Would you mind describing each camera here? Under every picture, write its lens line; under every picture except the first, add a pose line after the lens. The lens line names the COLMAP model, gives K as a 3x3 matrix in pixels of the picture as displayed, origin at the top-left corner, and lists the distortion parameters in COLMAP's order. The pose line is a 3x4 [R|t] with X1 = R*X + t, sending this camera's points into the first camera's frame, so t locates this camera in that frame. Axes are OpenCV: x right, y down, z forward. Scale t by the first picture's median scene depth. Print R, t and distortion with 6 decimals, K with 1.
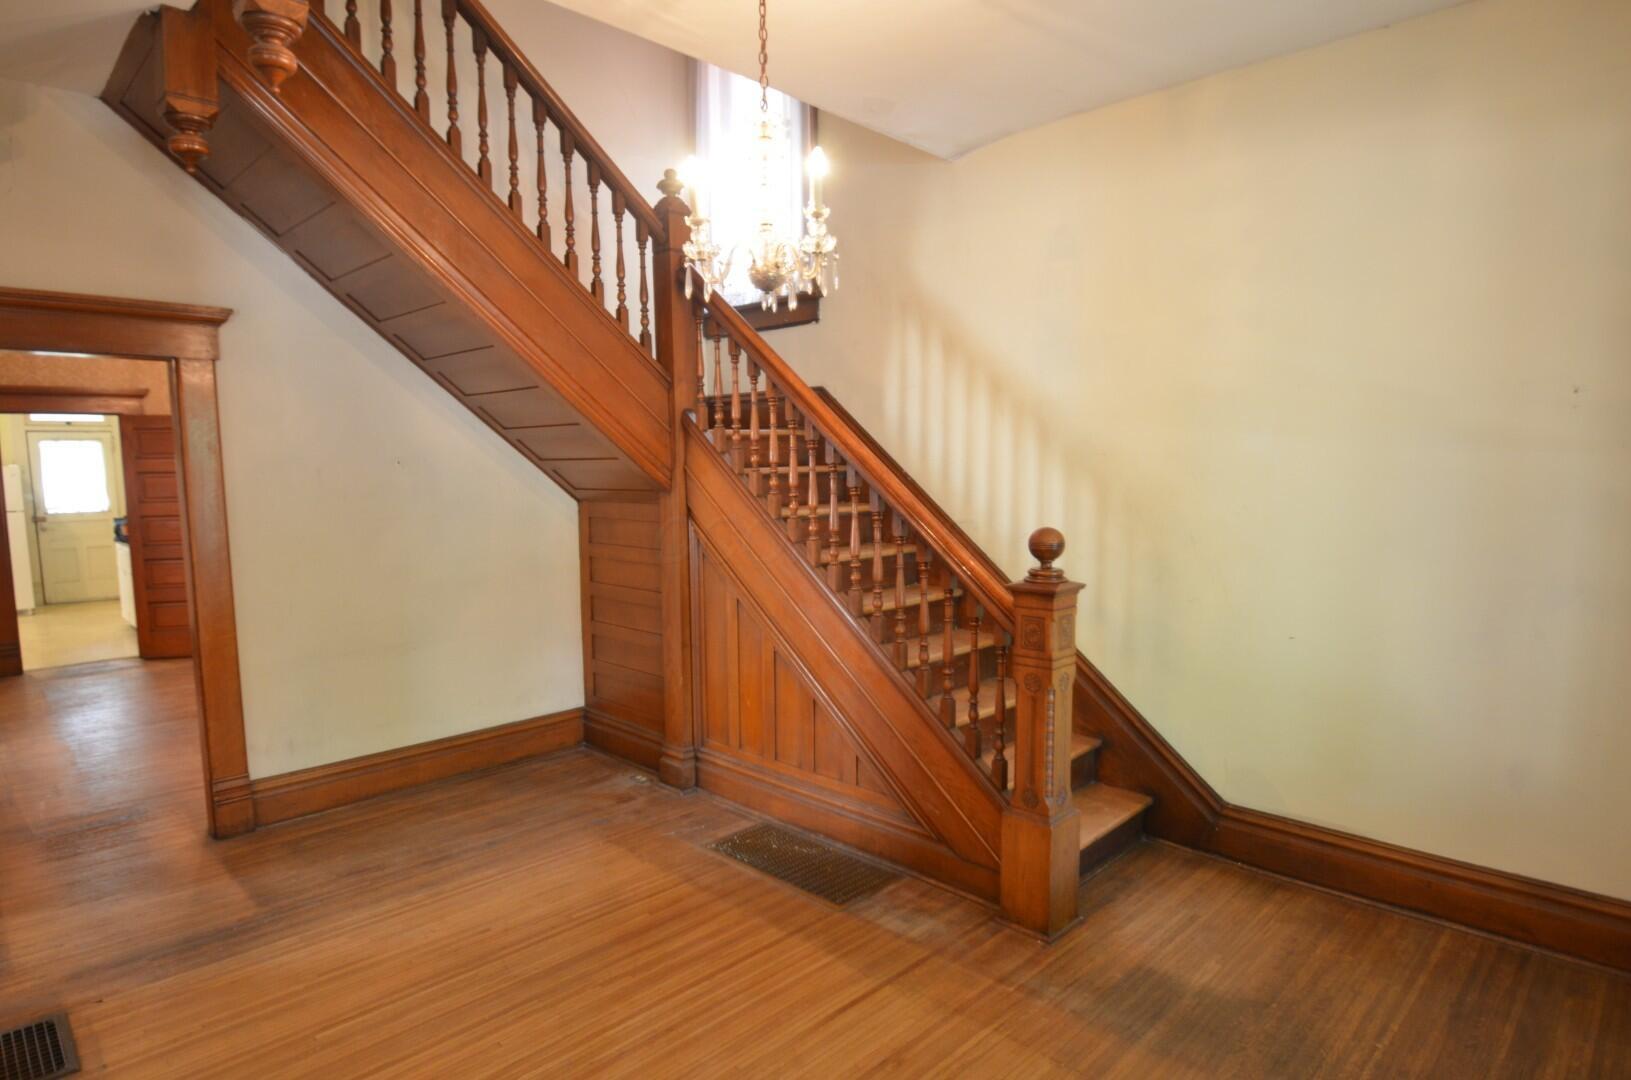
lens RADIAL K [[899.8, 0, 813.2], [0, 899.8, 570.9], [0, 0, 1]] dist [-0.011758, -0.012472]
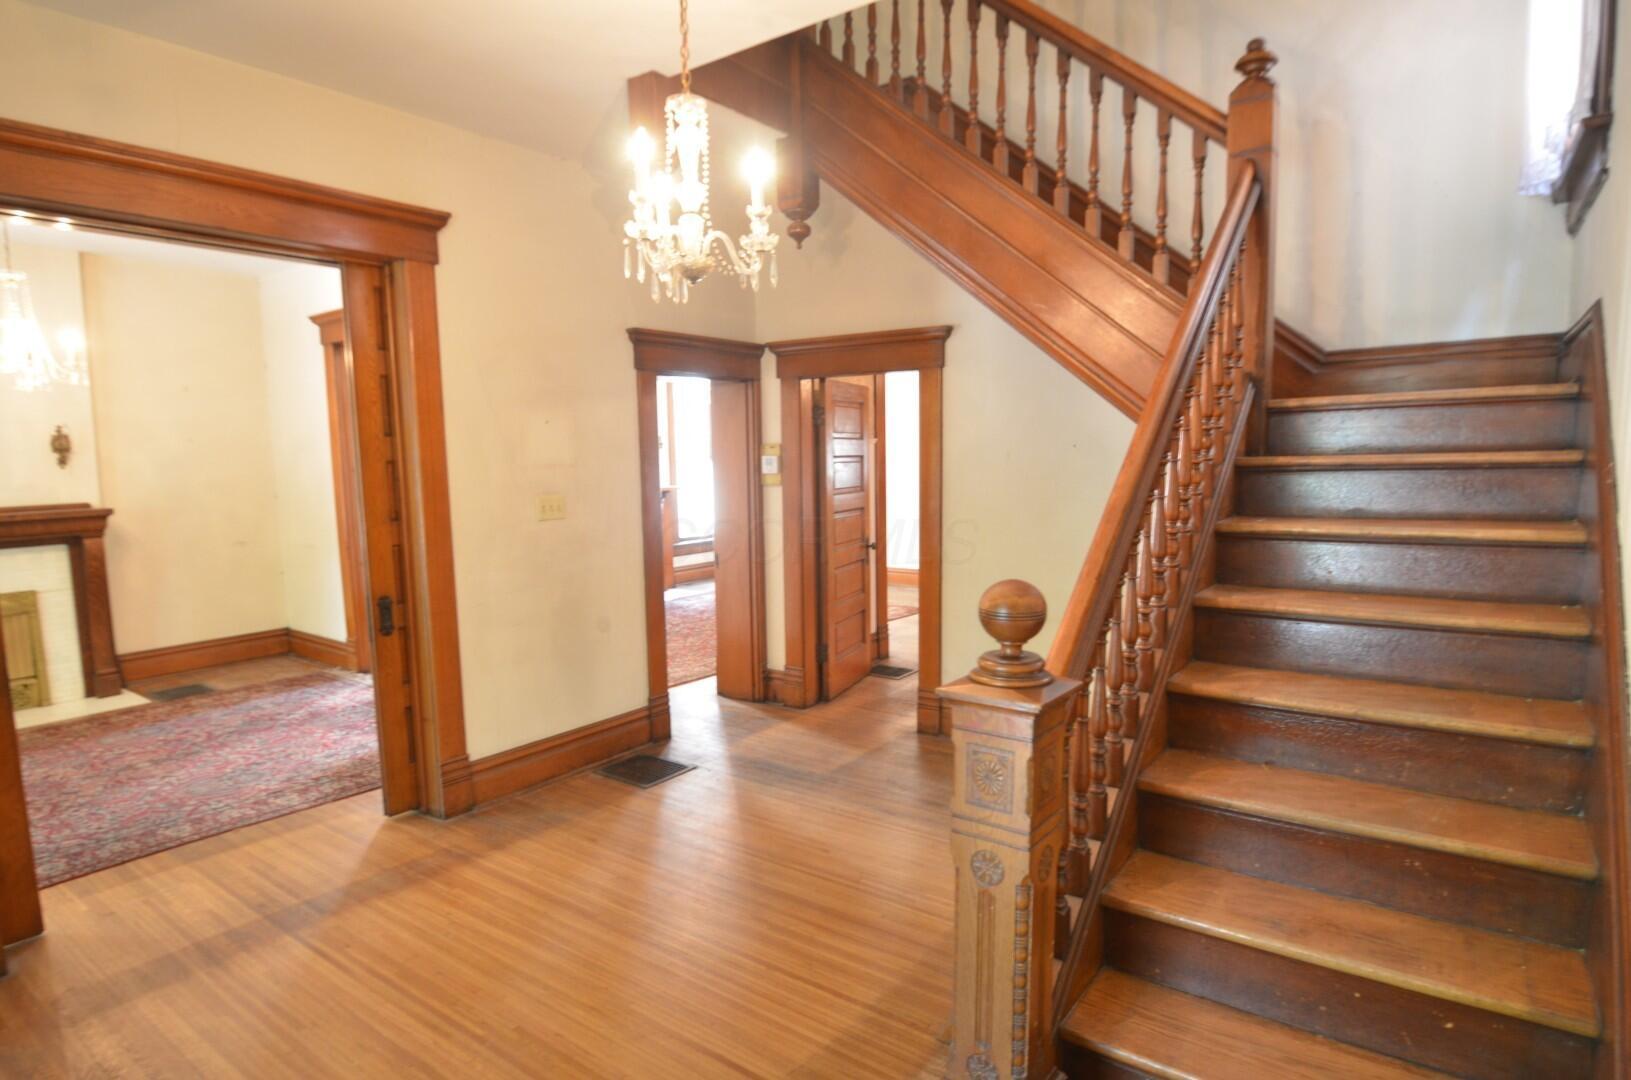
lens RADIAL K [[899.8, 0, 813.2], [0, 899.8, 570.9], [0, 0, 1]] dist [-0.011758, -0.012472]
pose [[0.139795, 0.132041, -0.981337, 0.602461], [-0.100910, 0.987809, 0.118537, -0.079446], [0.985025, 0.082456, 0.151415, 0.633658]]
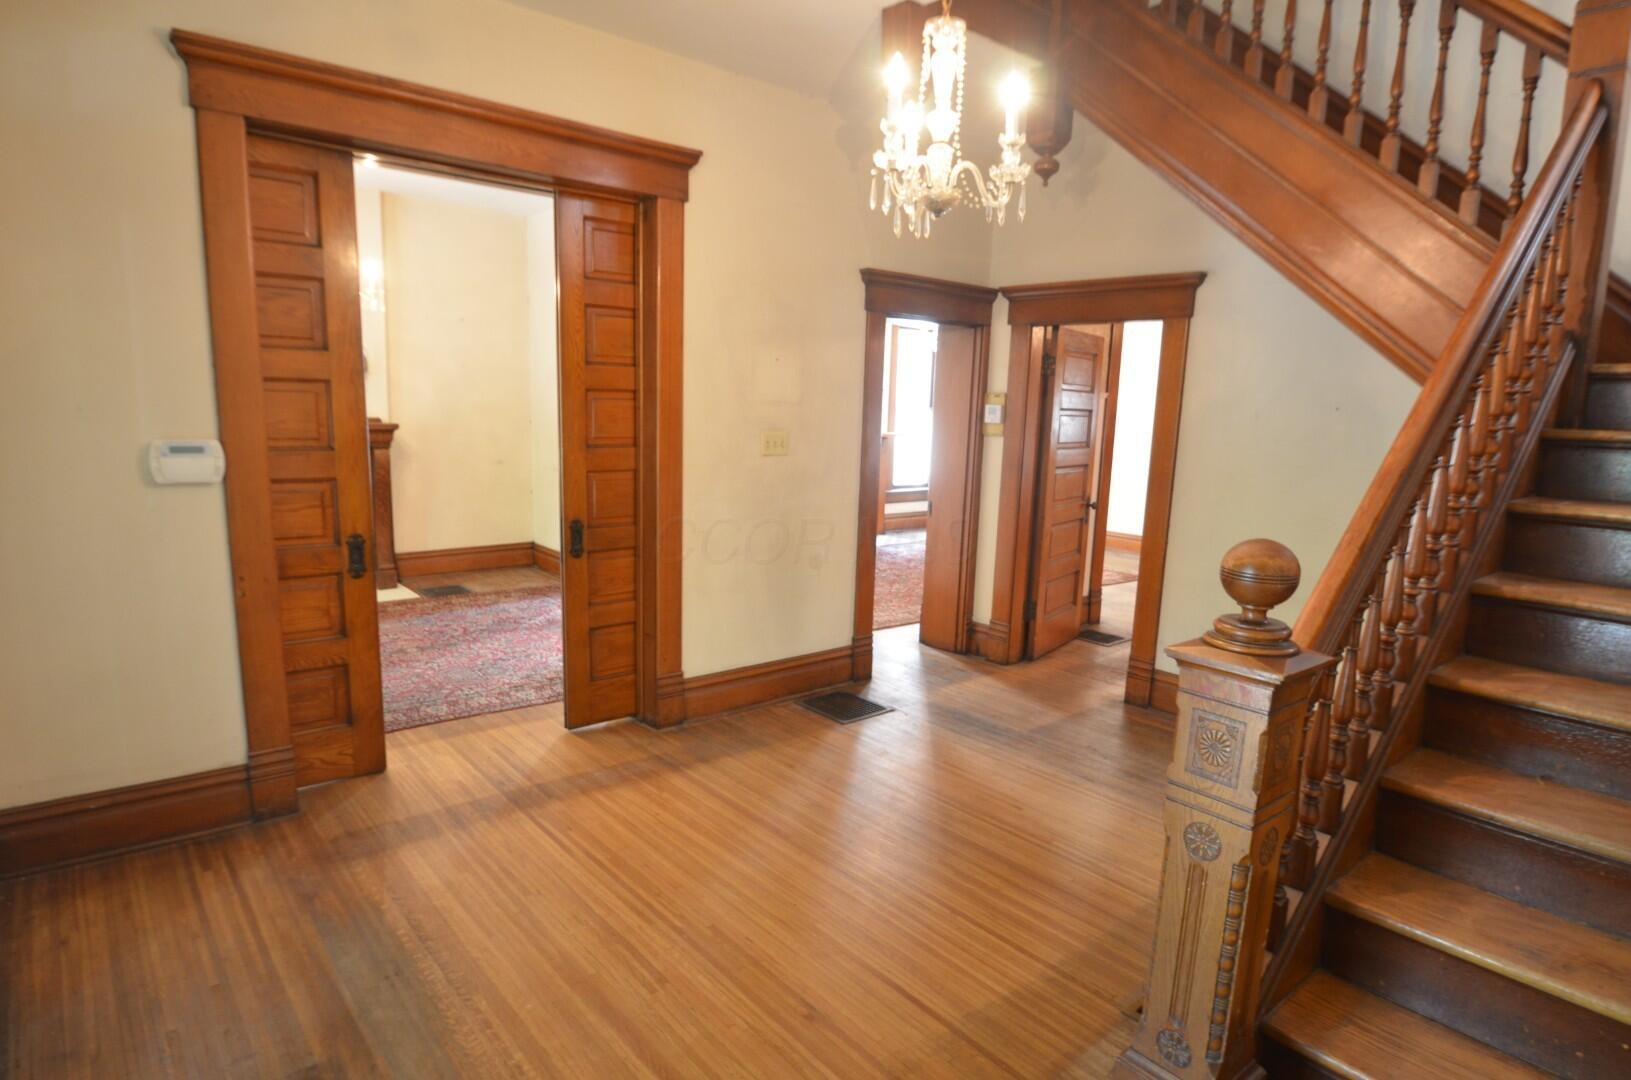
lens RADIAL K [[899.8, 0, 813.2], [0, 899.8, 570.9], [0, 0, 1]] dist [-0.011758, -0.012472]
pose [[-0.096103, 0.185114, -0.978007, 0.601366], [-0.146296, 0.969257, 0.197833, -0.069318], [0.984562, 0.162091, -0.066067, 0.626316]]
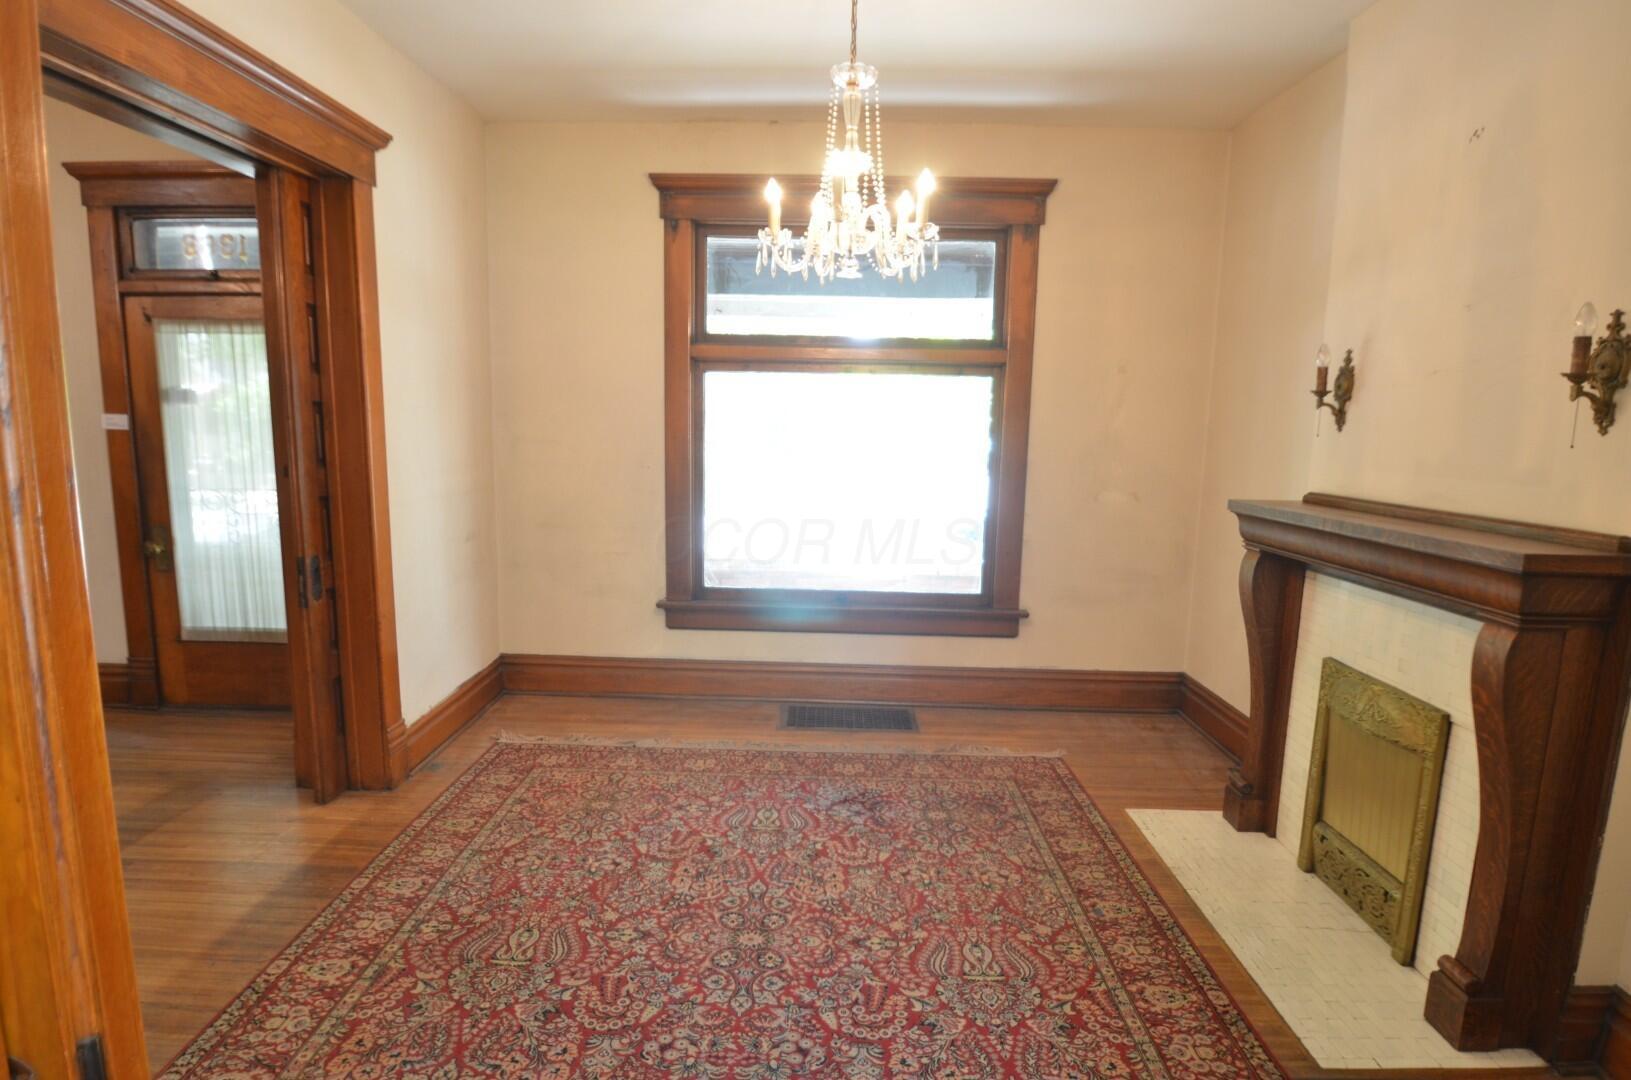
lens RADIAL K [[909.8, 0, 812.5], [0, 909.8, 569.8], [0, 0, 1]] dist [-0.029853, -0.001311]
pose [[-0.682264, -0.127881, 0.719835, -1.237664], [0.065341, 0.969978, 0.234249, -0.021458], [-0.728180, 0.206854, -0.653425, 0.294147]]
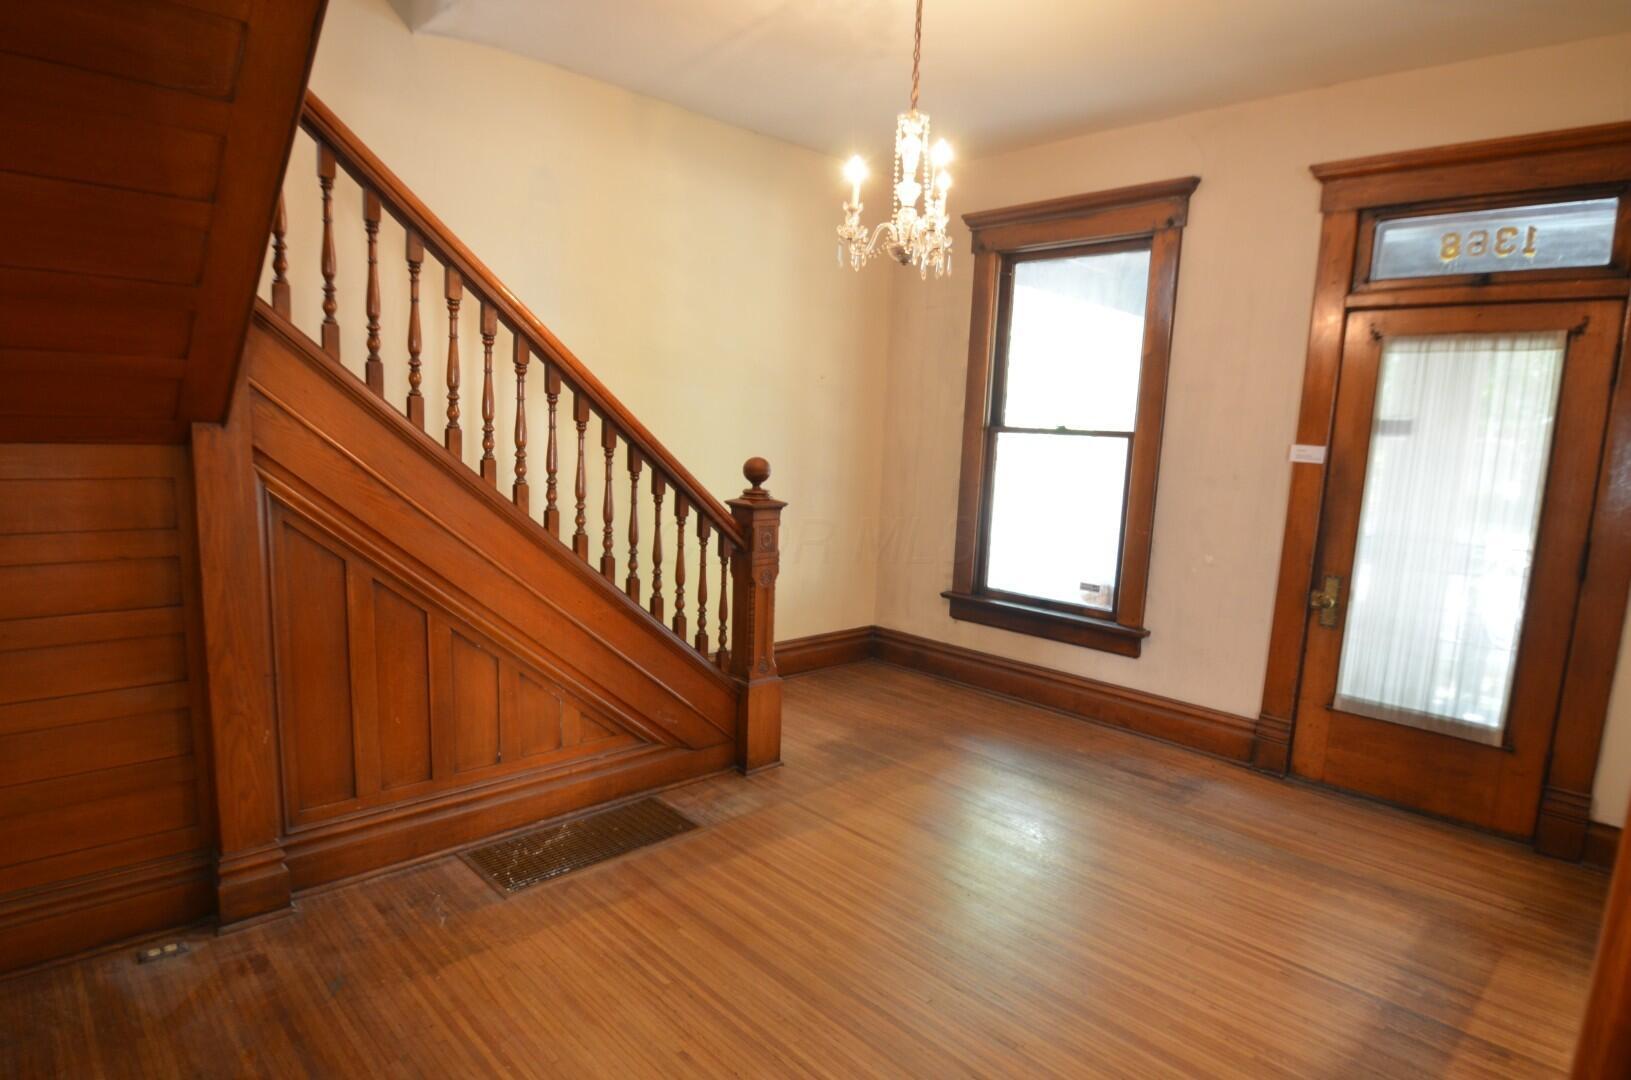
lens RADIAL K [[909.8, 0, 812.5], [0, 909.8, 569.8], [0, 0, 1]] dist [-0.029853, -0.001311]
pose [[0.036888, -0.155088, 0.987212, -0.825582], [0.072577, 0.985691, 0.152137, -0.063699], [-0.996680, 0.066037, 0.047616, 0.686757]]
